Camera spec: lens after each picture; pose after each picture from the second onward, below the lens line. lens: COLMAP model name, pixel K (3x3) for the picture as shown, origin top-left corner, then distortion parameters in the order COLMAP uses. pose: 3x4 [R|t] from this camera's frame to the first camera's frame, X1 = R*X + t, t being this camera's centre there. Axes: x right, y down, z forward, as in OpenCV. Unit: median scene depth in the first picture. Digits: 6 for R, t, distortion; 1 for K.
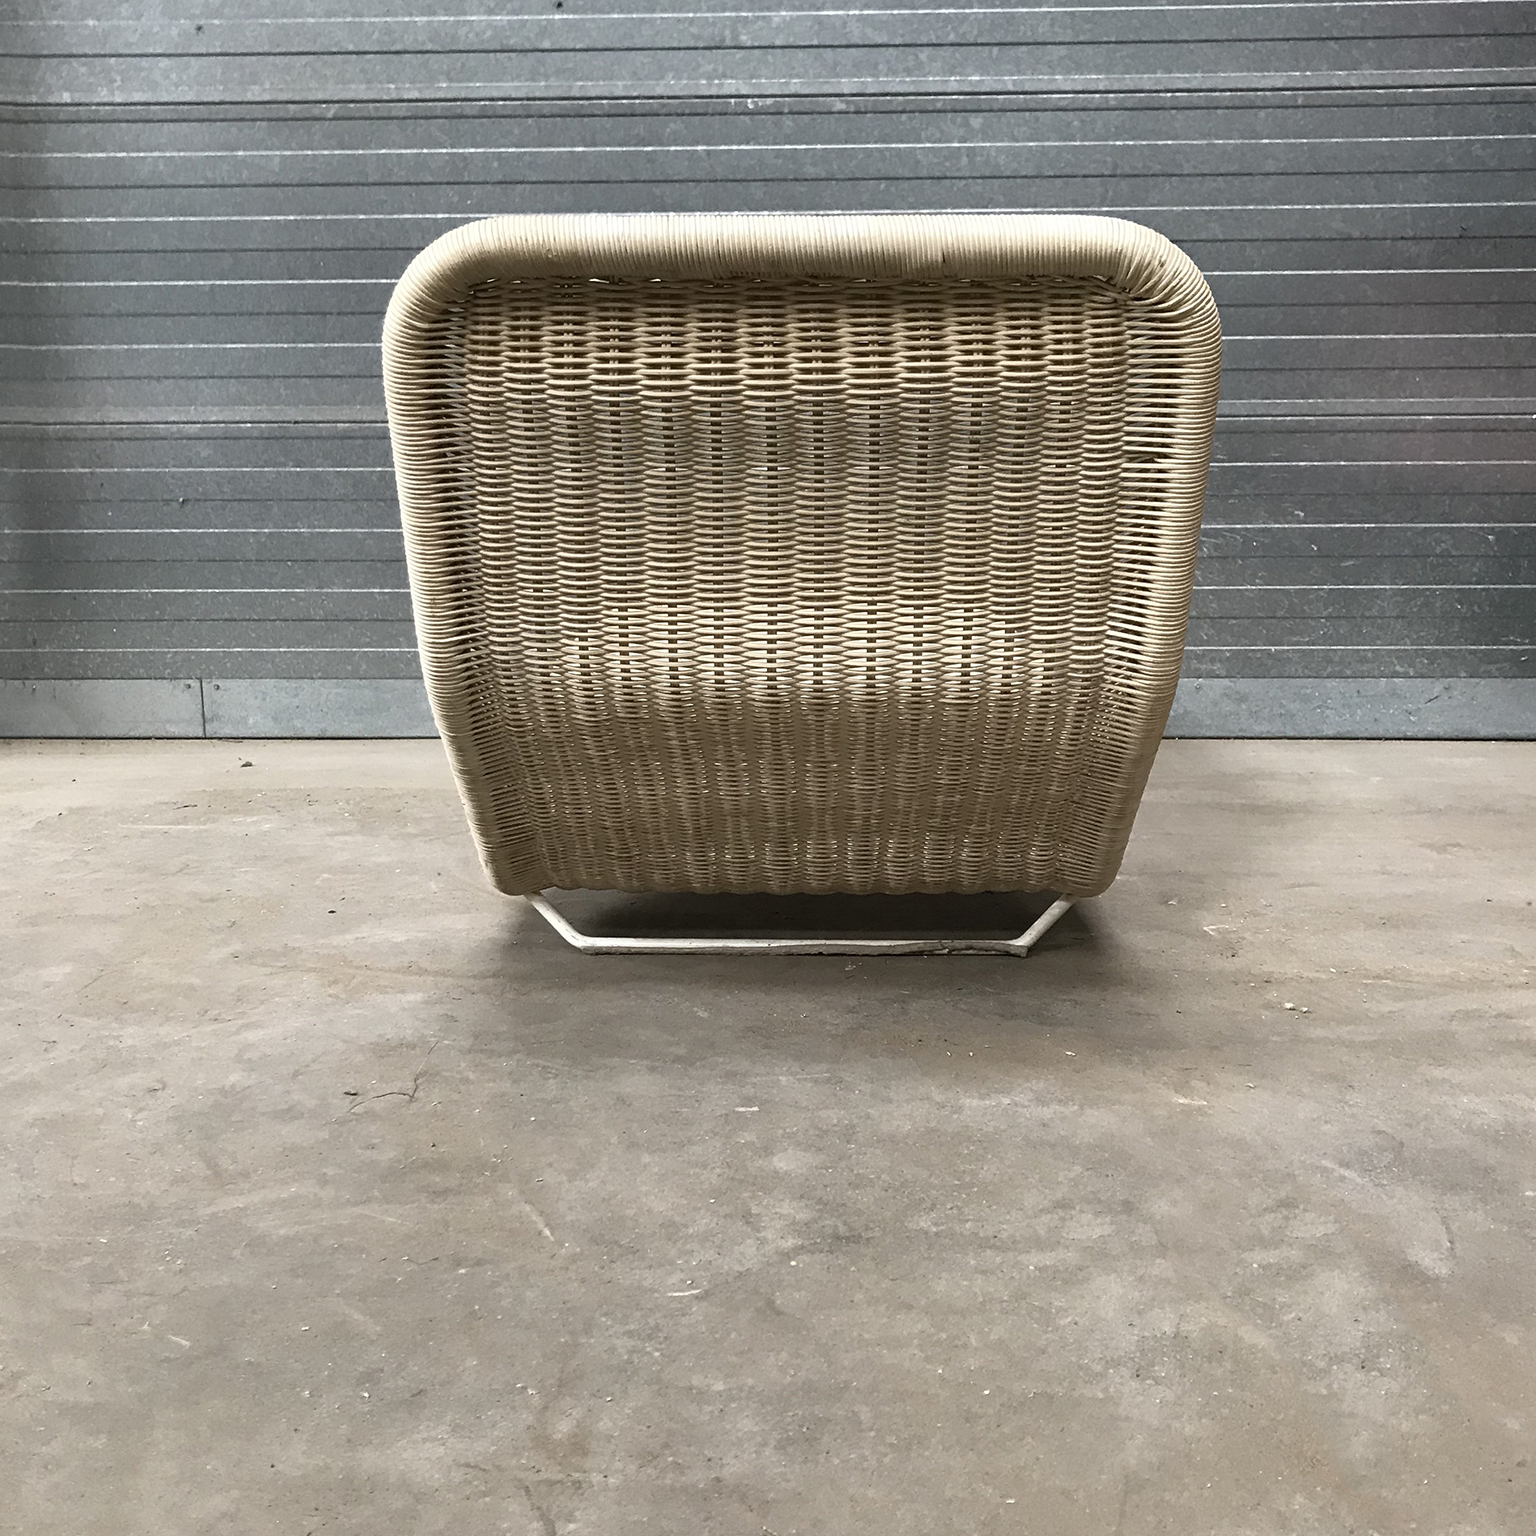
lens RADIAL K [[1698.1, 0, 775.2], [0, 1698.1, 762.7], [0, 0, 1]] dist [0.021644, -0.012001]
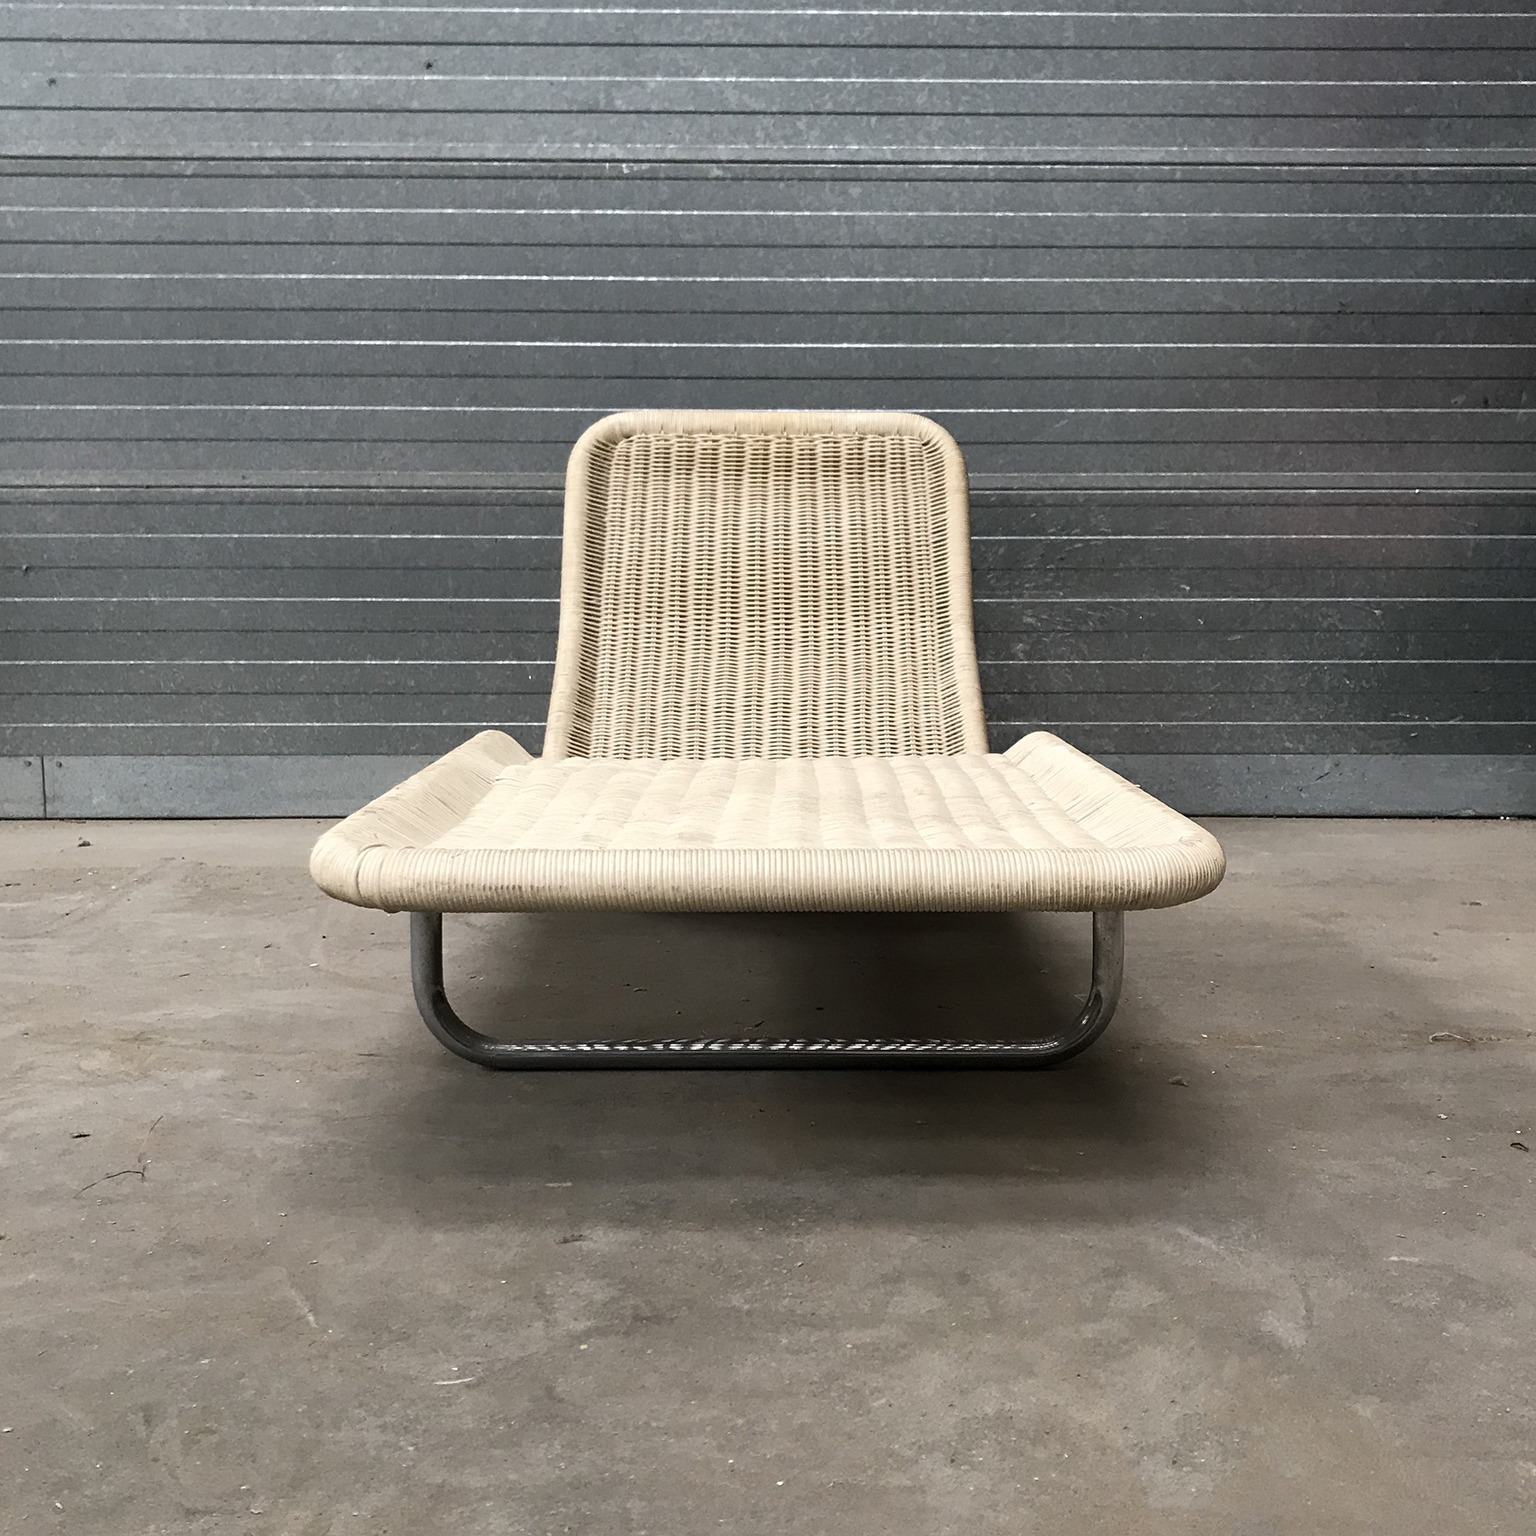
lens RADIAL K [[1709.8, 0, 789.4], [0, 1709.8, 765.2], [0, 0, 1]] dist [0.098717, -0.257889]
pose [[0.998572, -0.000274, 0.053415, 0.026616], [0.003566, 0.998098, -0.061547, 0.017299], [-0.053296, 0.061650, 0.996674, 0.027537]]
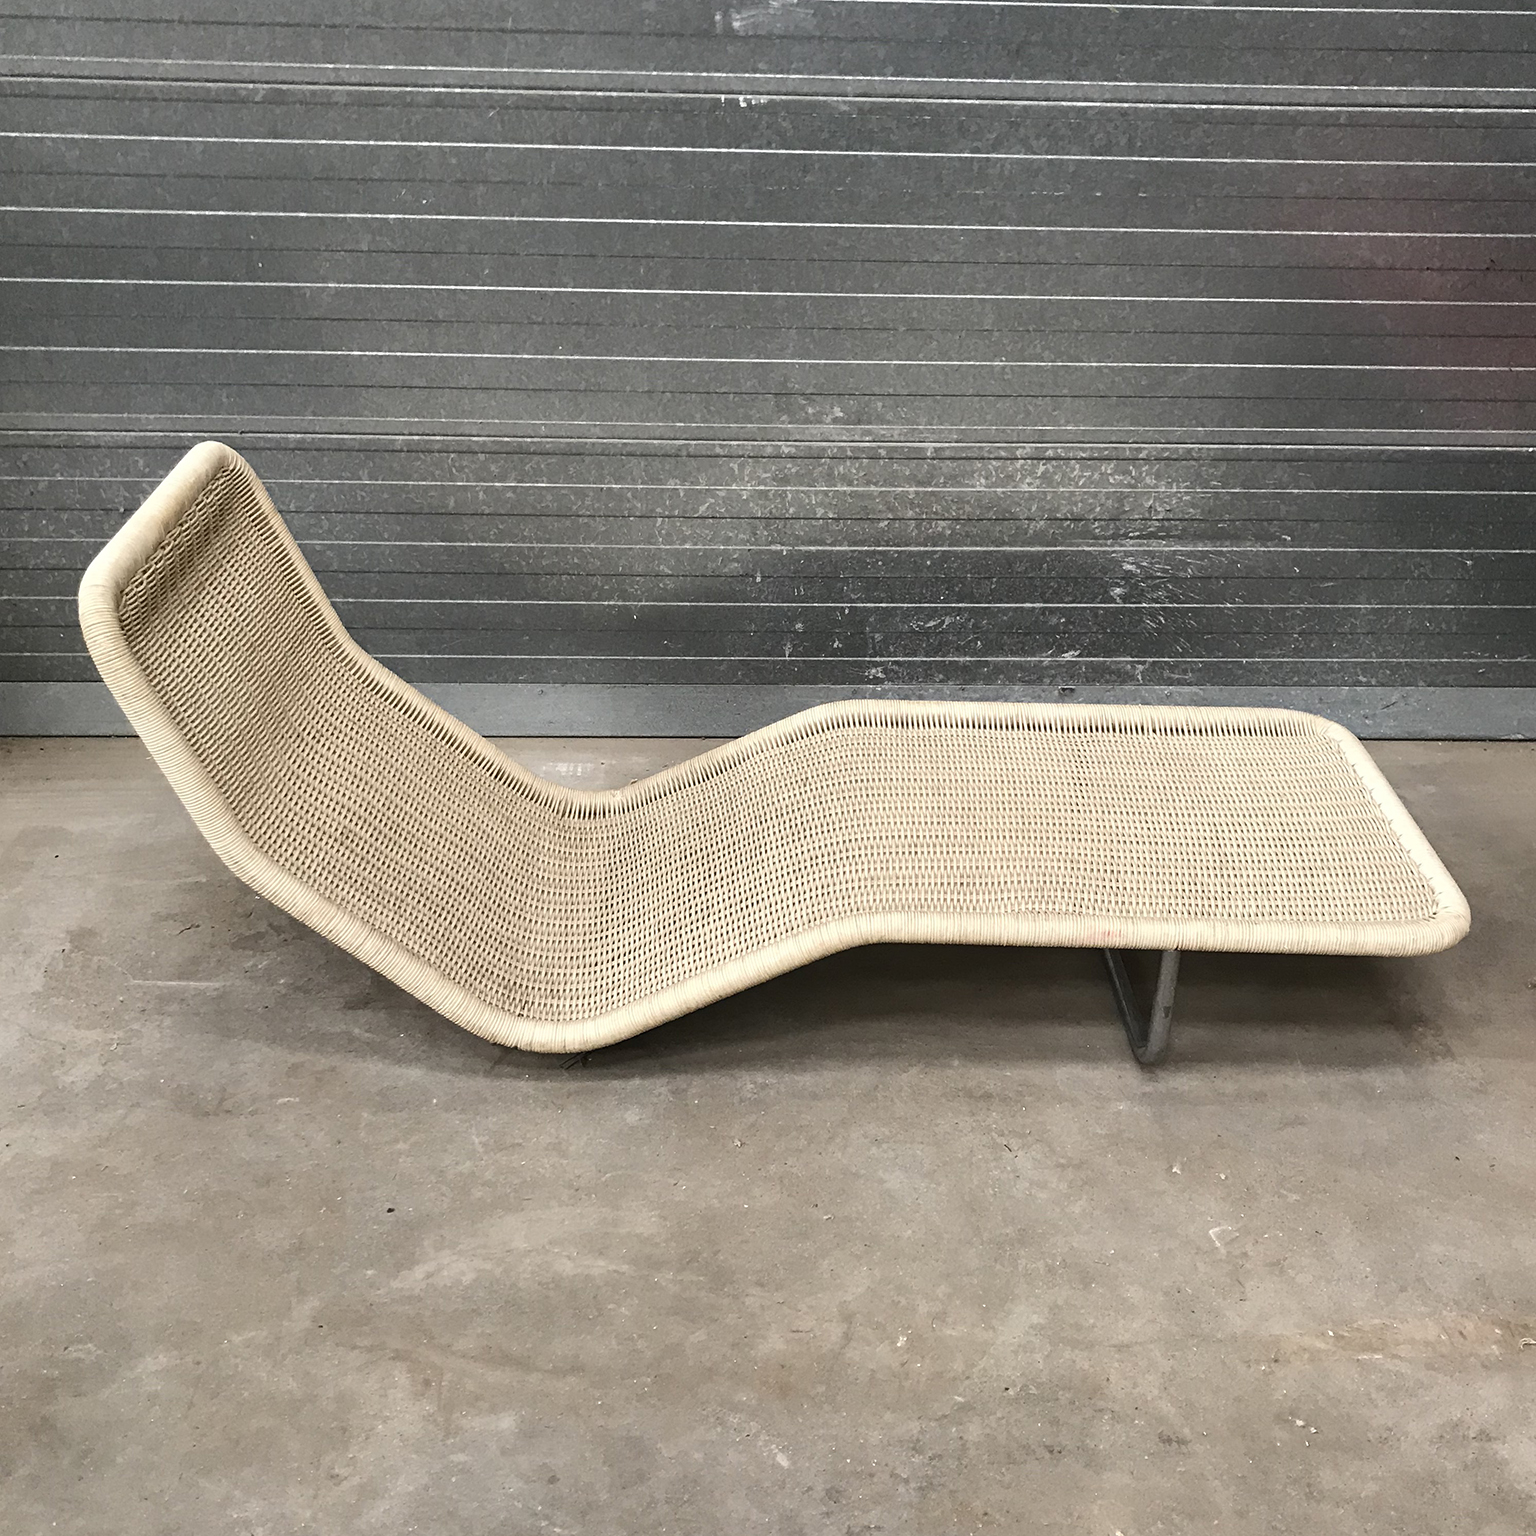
lens RADIAL K [[1672.1, 0, 773.6], [0, 1672.1, 748.2], [0, 0, 1]] dist [0.022078, -0.021212]
pose [[0.996605, -0.008501, 0.081889, -0.072945], [-0.017877, 0.948576, 0.316044, -0.343870], [-0.080365, -0.316435, 0.945204, 0.064587]]
